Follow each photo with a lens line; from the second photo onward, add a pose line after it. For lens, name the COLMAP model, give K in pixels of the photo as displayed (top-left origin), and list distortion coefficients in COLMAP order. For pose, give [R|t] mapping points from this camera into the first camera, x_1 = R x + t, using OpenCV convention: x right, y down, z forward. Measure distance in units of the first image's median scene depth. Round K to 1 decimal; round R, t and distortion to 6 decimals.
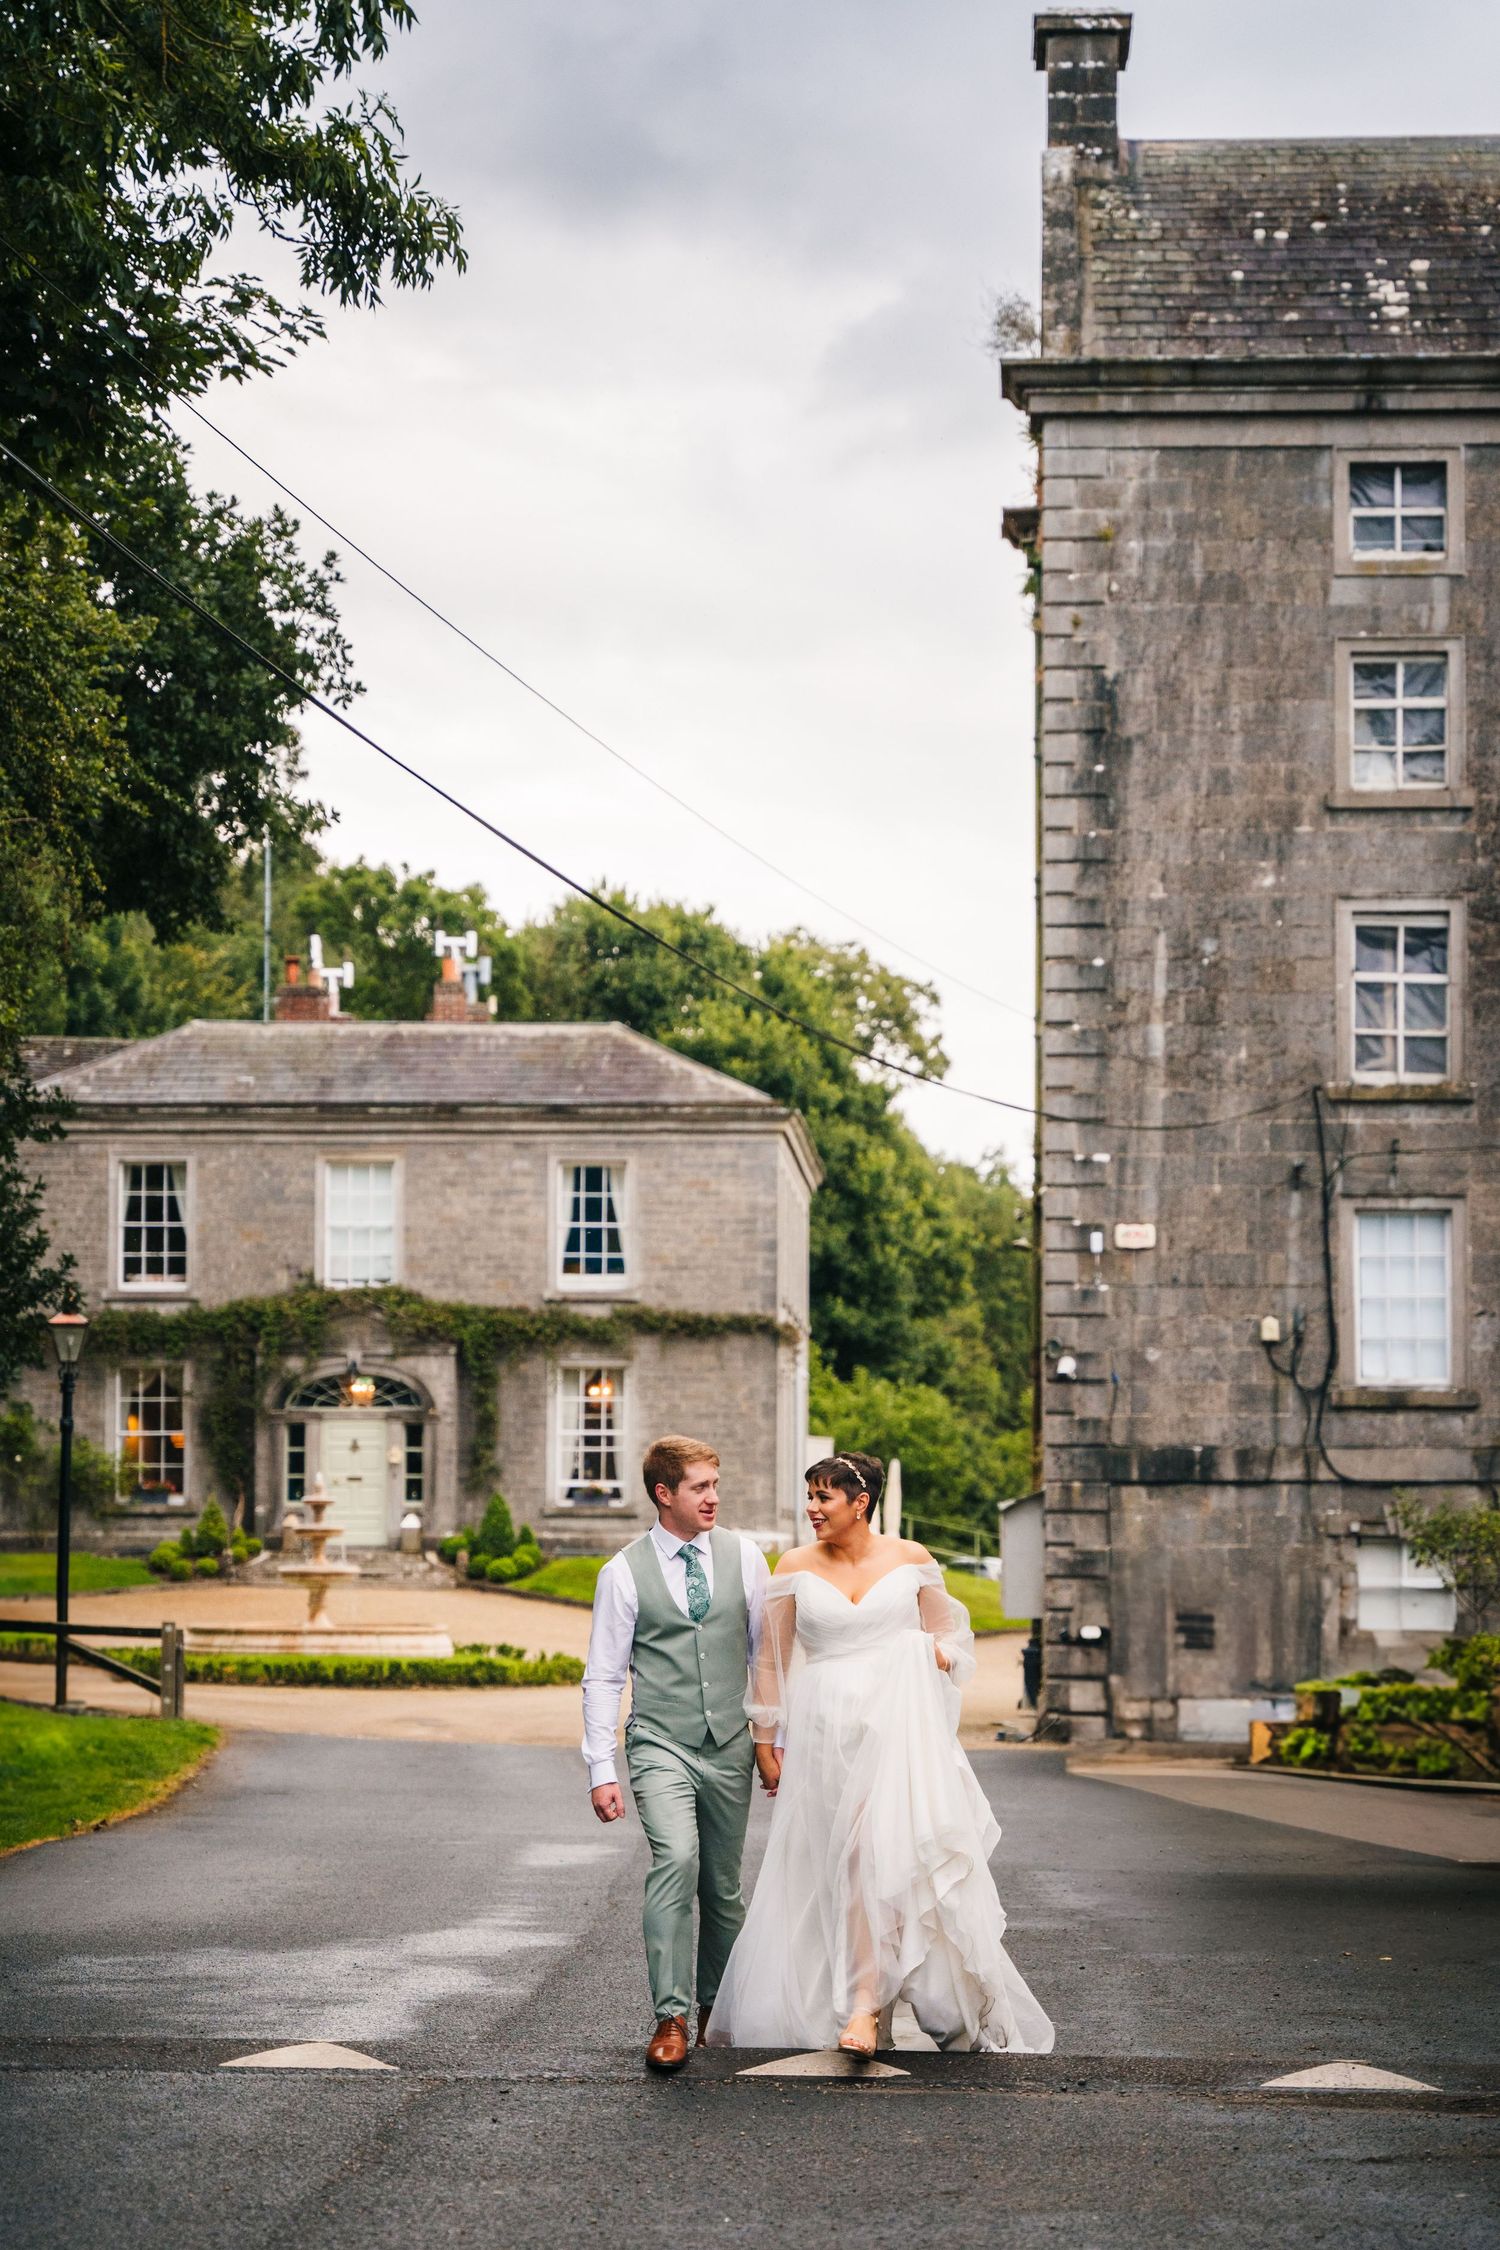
lens RADIAL K [[4234.3, 0, 750.0], [0, 4234.3, 1125.0], [0, 0, 1]] dist [-0.012020, -0.005343]
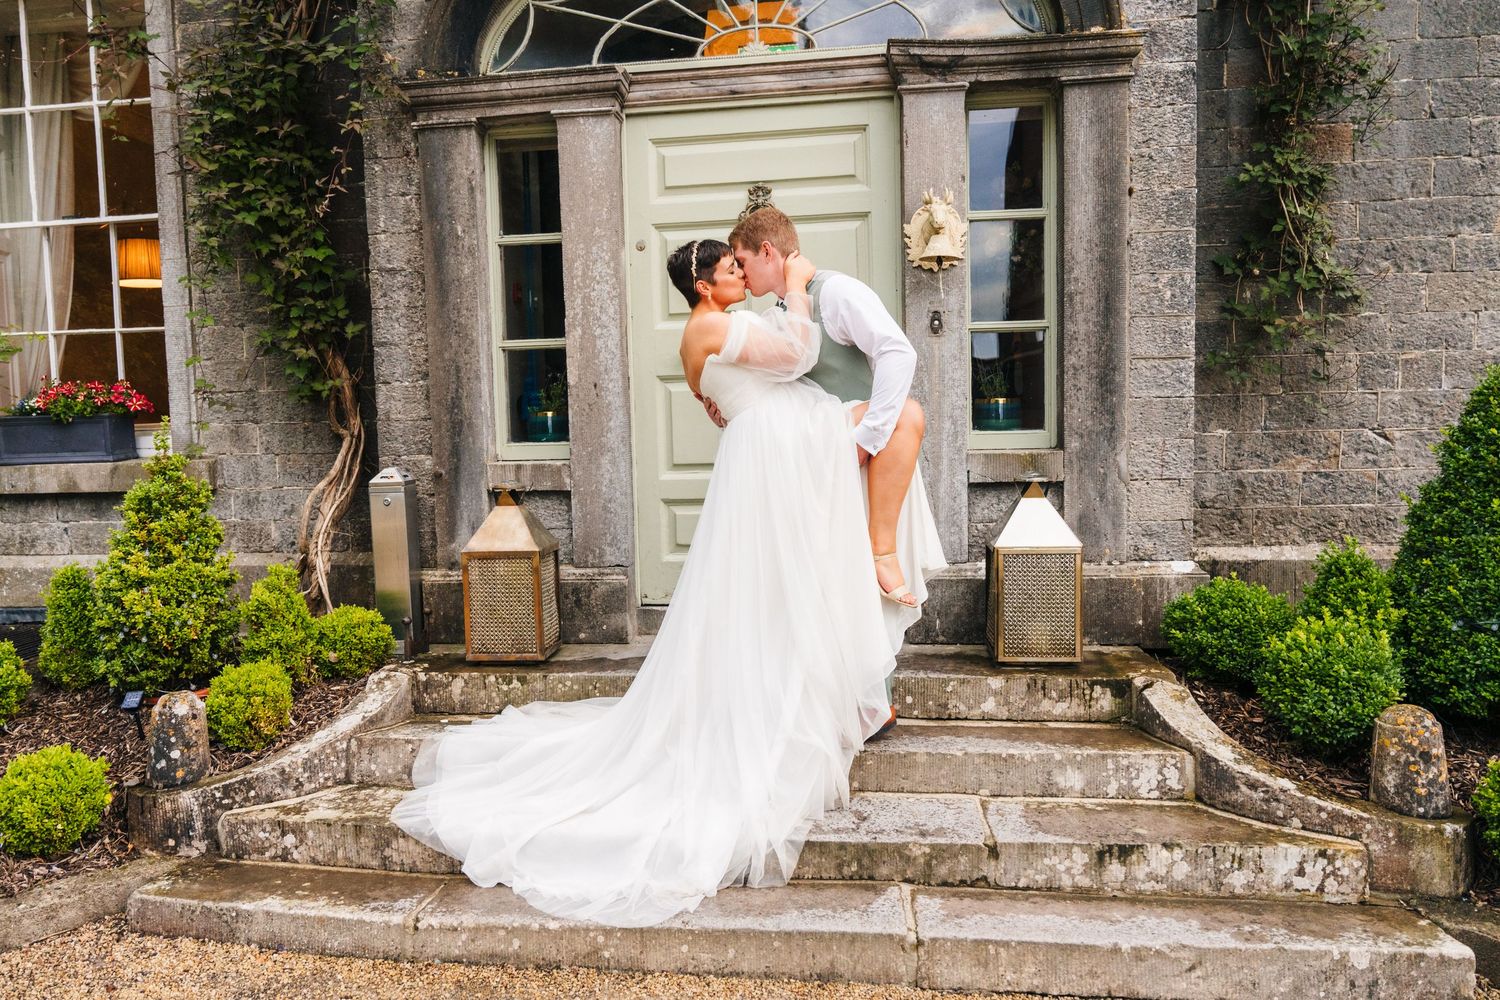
lens RADIAL K [[1053.6, 0, 704.7], [0, 1053.6, 476.0], [0, 0, 1]] dist [0.006149, -0.014531]
pose [[0.995298, -0.023525, -0.093964, -0.091057], [0.036930, 0.988949, 0.143583, 0.082068], [0.089548, -0.146378, 0.985167, 0.936258]]
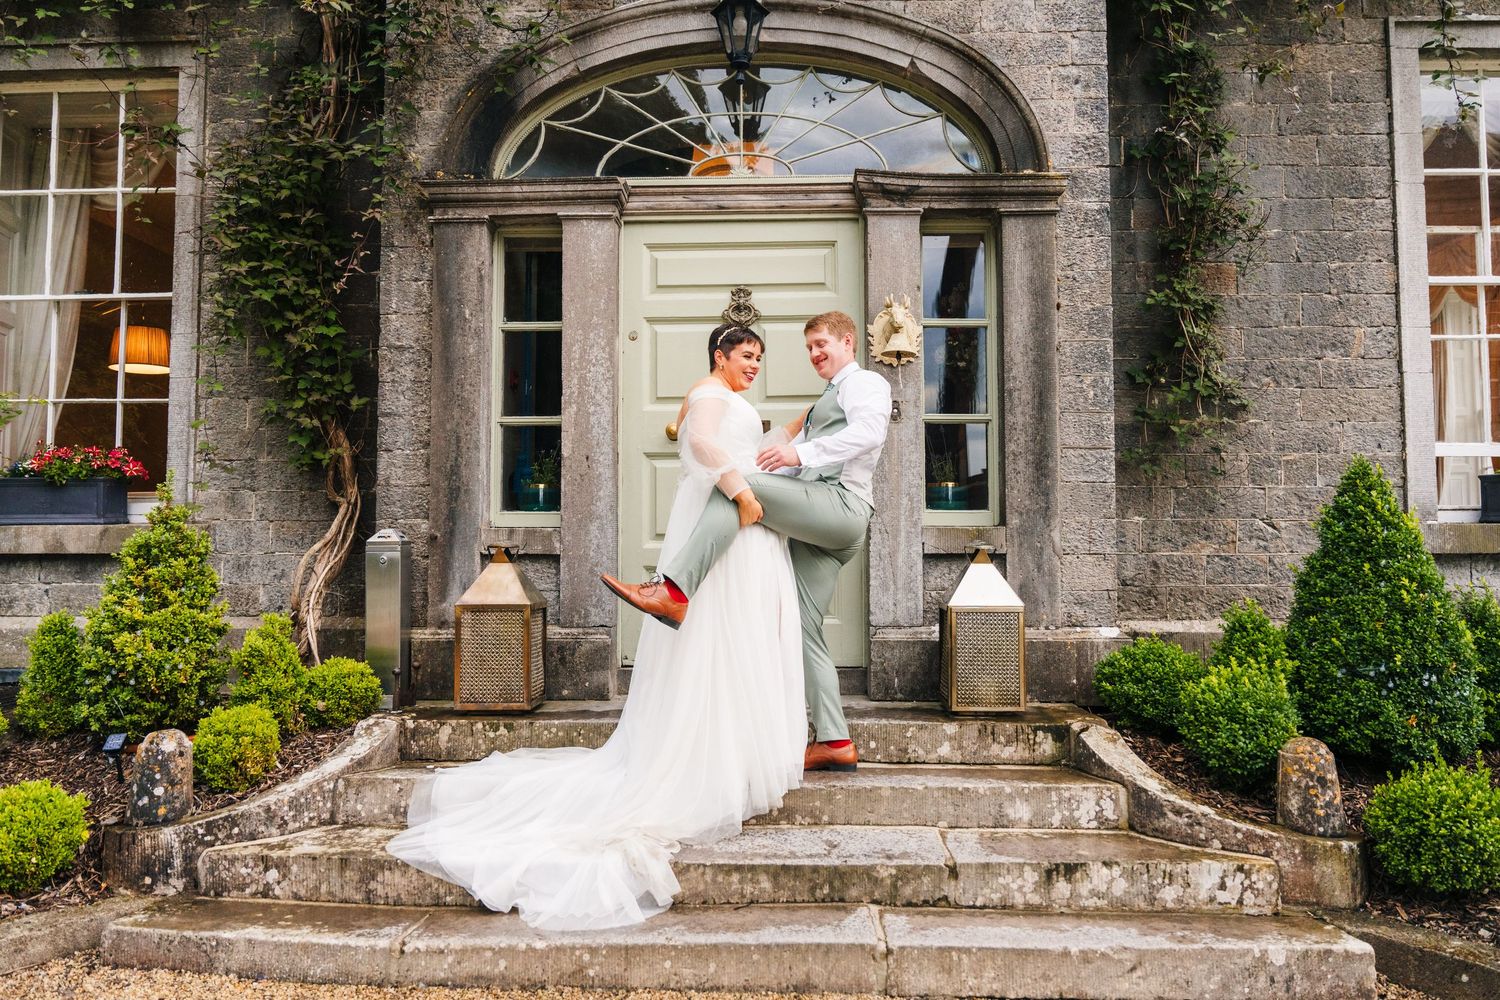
lens RADIAL K [[982.1, 0, 769.7], [0, 982.1, 469.0], [0, 0, 1]] dist [0.007279, -0.015823]
pose [[0.999917, -0.004768, 0.011991, -0.092229], [0.004509, 0.999758, 0.021510, 0.084839], [-0.012091, -0.021454, 0.999697, 0.934512]]
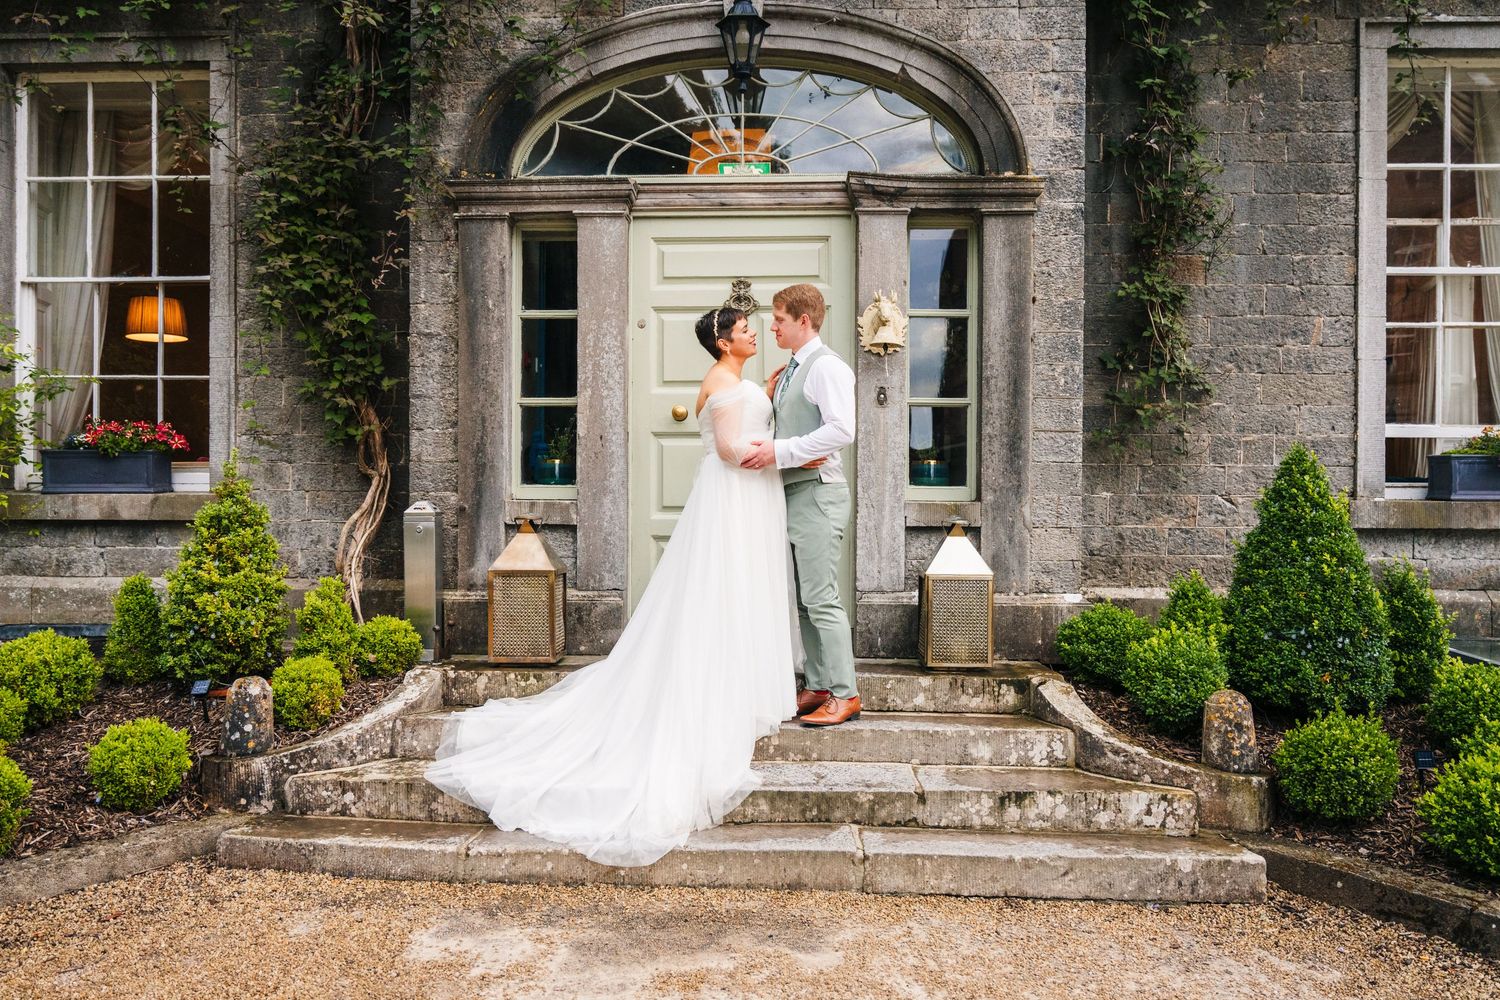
lens RADIAL K [[1017.7, 0, 756.5], [0, 1017.7, 482.9], [0, 0, 1]] dist [0.004546, -0.002607]
pose [[0.999961, 0.001359, 0.008732, -0.092828], [-0.002036, 0.996945, 0.078083, 0.083024], [-0.008599, -0.078098, 0.996909, 0.925936]]
